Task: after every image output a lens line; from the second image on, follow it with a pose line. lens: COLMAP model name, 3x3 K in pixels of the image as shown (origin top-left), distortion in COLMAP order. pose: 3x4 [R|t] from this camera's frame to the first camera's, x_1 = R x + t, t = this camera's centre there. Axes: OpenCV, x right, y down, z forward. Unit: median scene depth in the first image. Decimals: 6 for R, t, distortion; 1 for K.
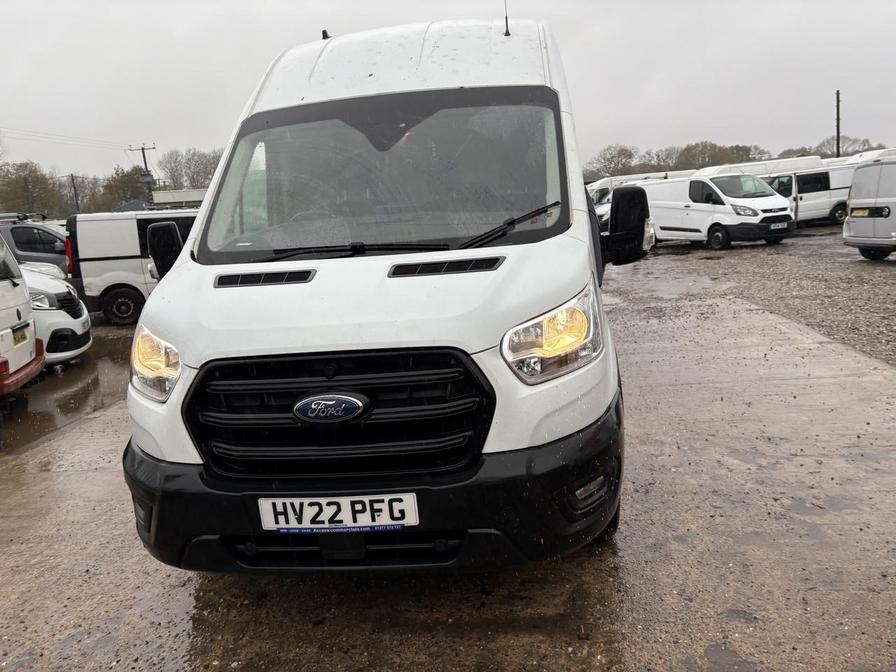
lens RADIAL K [[685.8, 0, 457.6], [0, 685.8, 336.5], [0, 0, 1]] dist [0.006485, -0.000803]
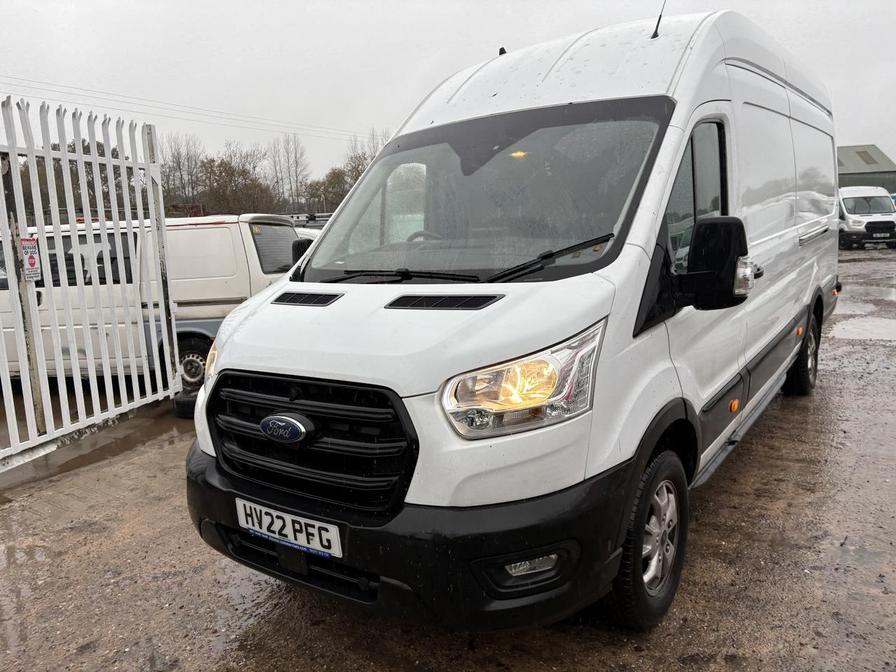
lens RADIAL K [[678.8, 0, 450.3], [0, 678.8, 333.7], [0, 0, 1]] dist [0.010604, 0.002224]
pose [[0.870329, 0.100848, -0.482033, 0.522280], [-0.099690, 0.994622, 0.028094, -0.096115], [0.482274, 0.023603, 0.875702, 0.191266]]
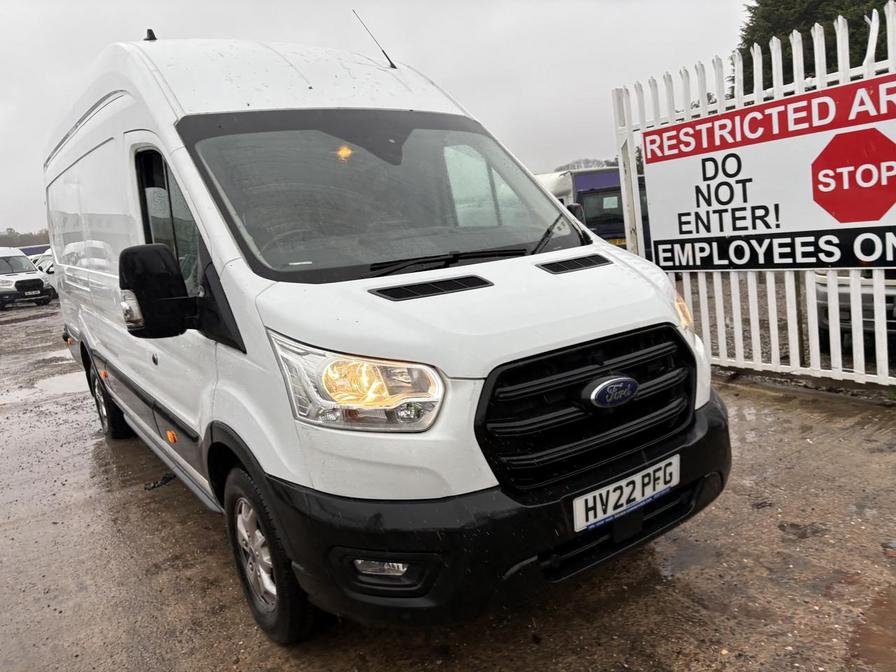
lens RADIAL K [[678.8, 0, 450.3], [0, 678.8, 333.7], [0, 0, 1]] dist [0.010604, 0.002224]
pose [[0.757867, -0.104483, 0.643989, -1.006781], [0.159881, 0.986737, -0.028061, 0.006927], [-0.632516, 0.124228, 0.764520, 0.356266]]
